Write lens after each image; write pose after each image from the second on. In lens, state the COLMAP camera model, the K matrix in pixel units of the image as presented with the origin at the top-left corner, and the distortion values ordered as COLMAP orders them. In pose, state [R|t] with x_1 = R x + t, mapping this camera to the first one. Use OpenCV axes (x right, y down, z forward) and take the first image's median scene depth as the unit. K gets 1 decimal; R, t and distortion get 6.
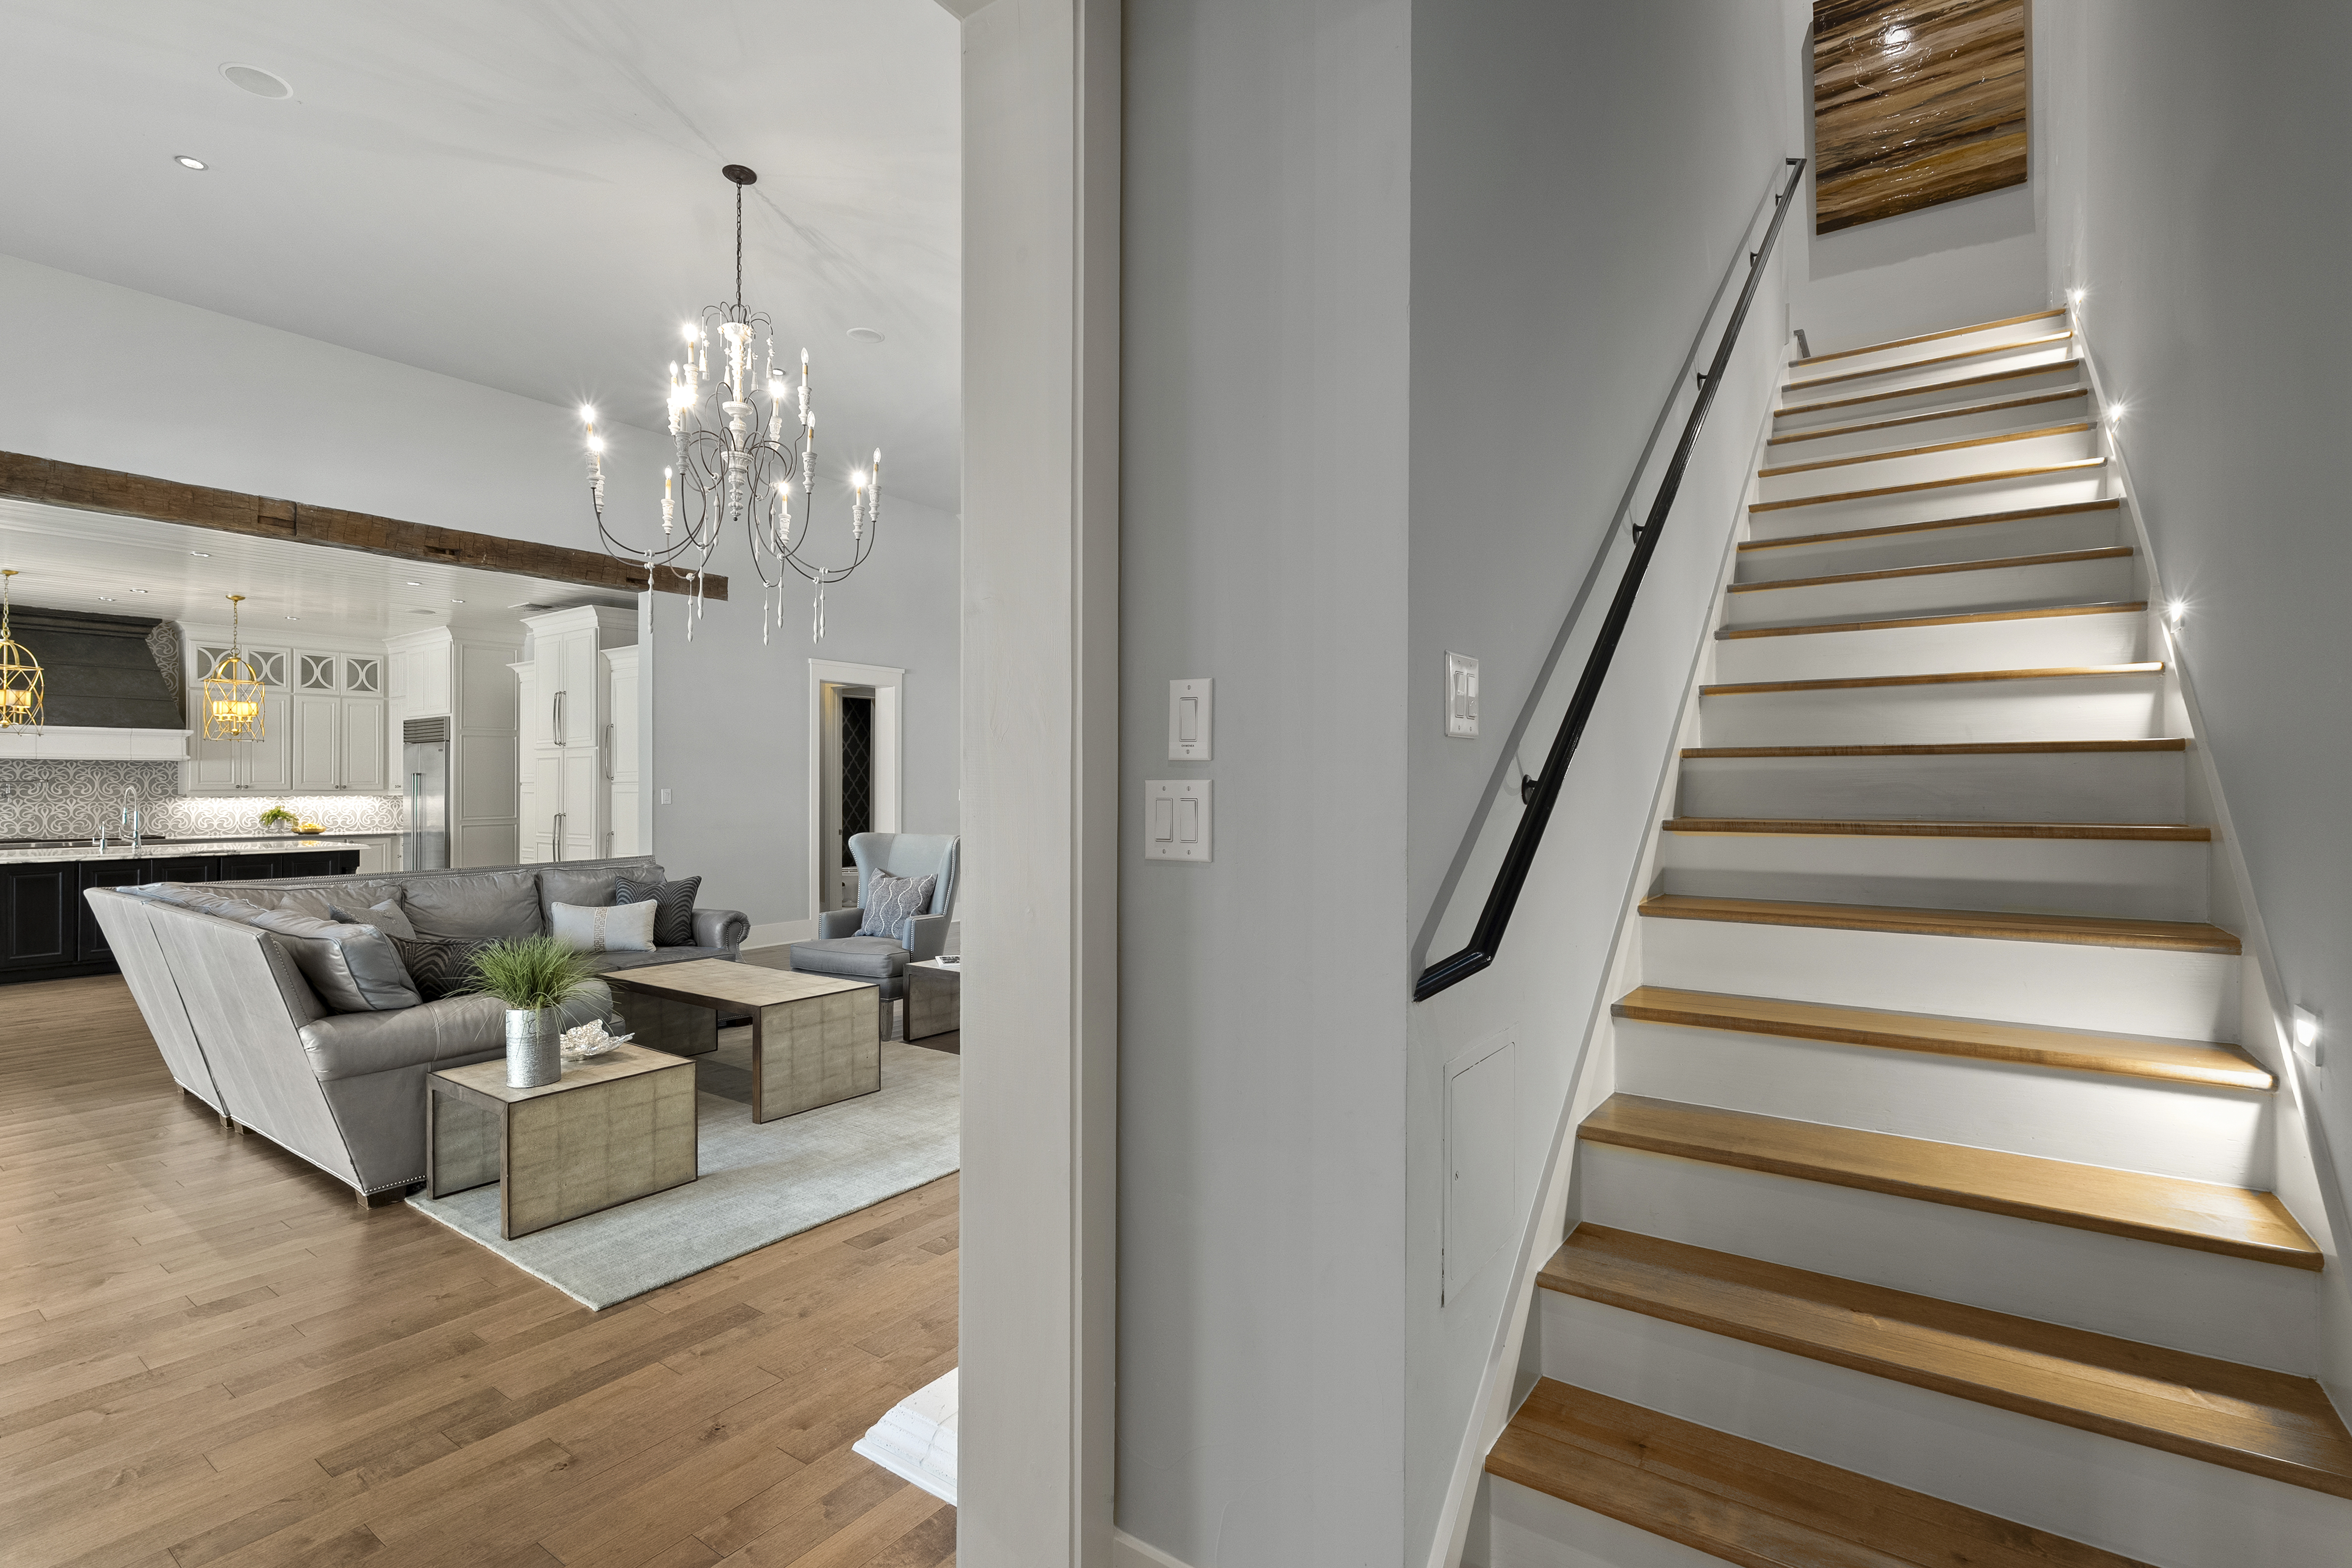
lens RADIAL K [[1067.7, 0, 1176.4], [0, 1067.7, 776.5], [0, 0, 1]] dist [-0.004371, 0.000614]
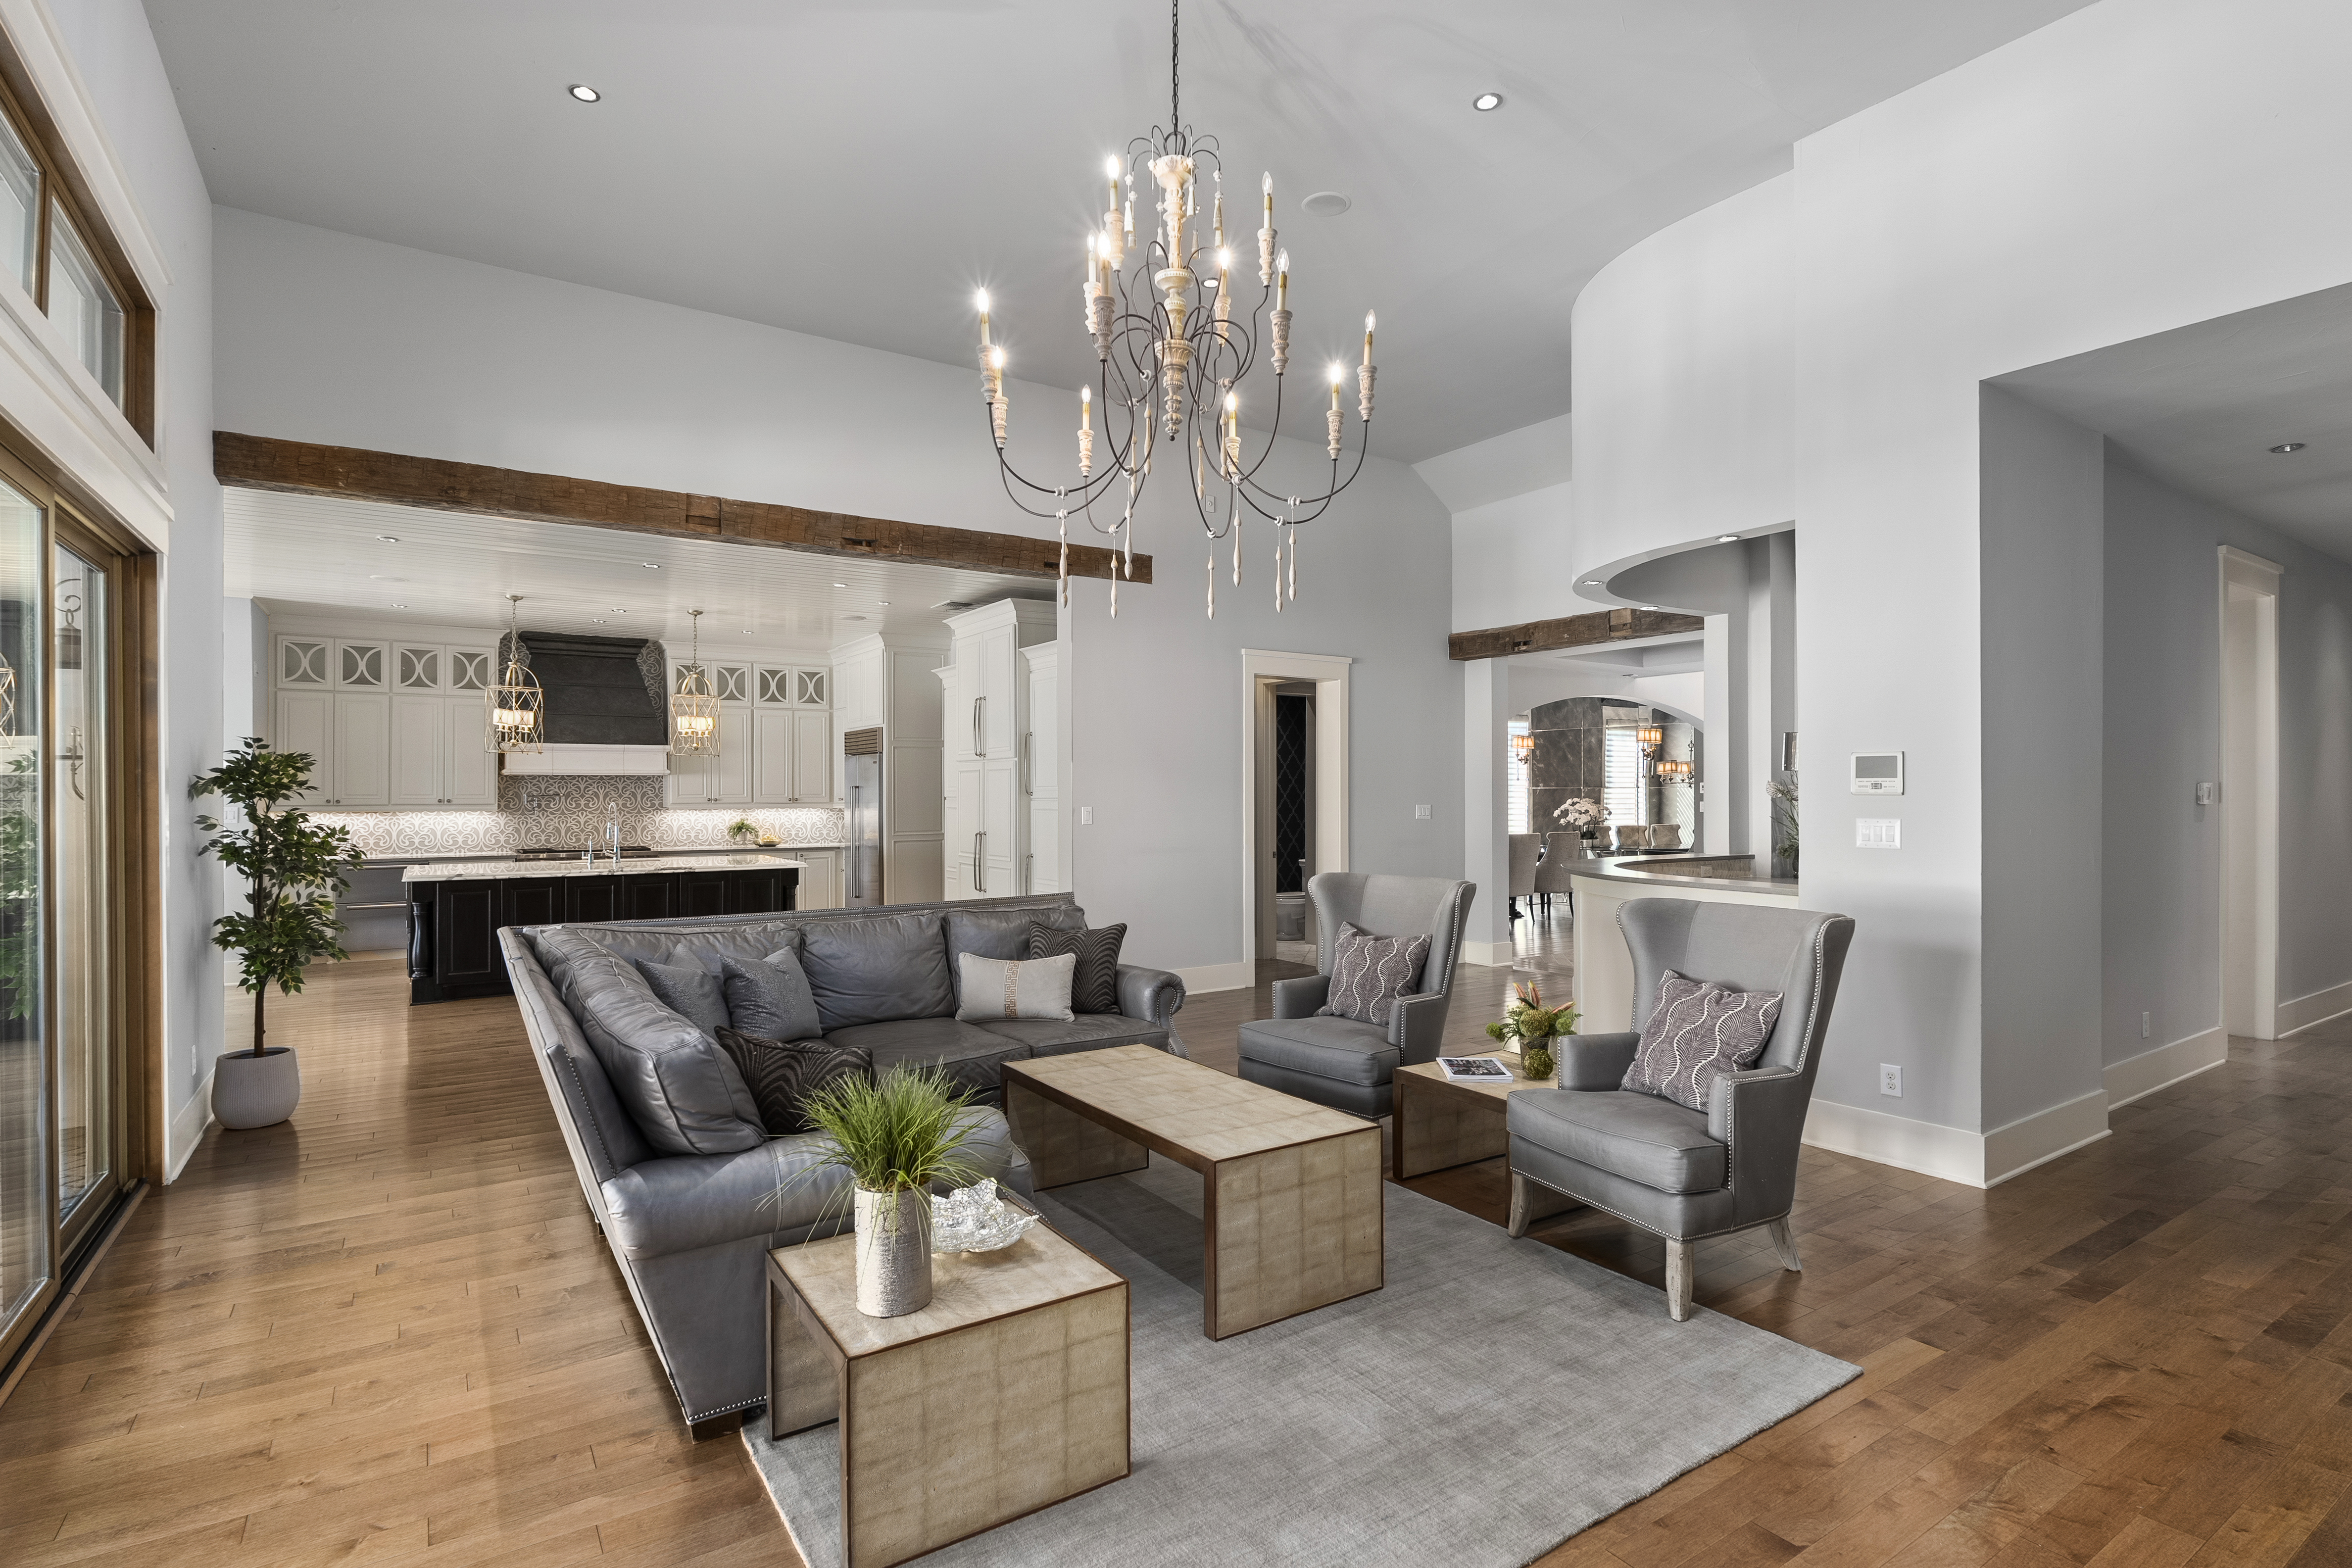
lens RADIAL K [[1144.4, 0, 1176.1], [0, 1144.4, 786.9], [0, 0, 1]] dist [-0.000499, -0.000511]
pose [[0.932170, -0.001299, -0.362018, -0.125982], [0.003513, 0.999979, 0.005457, -0.014392], [0.362004, -0.006359, 0.932155, 0.270442]]
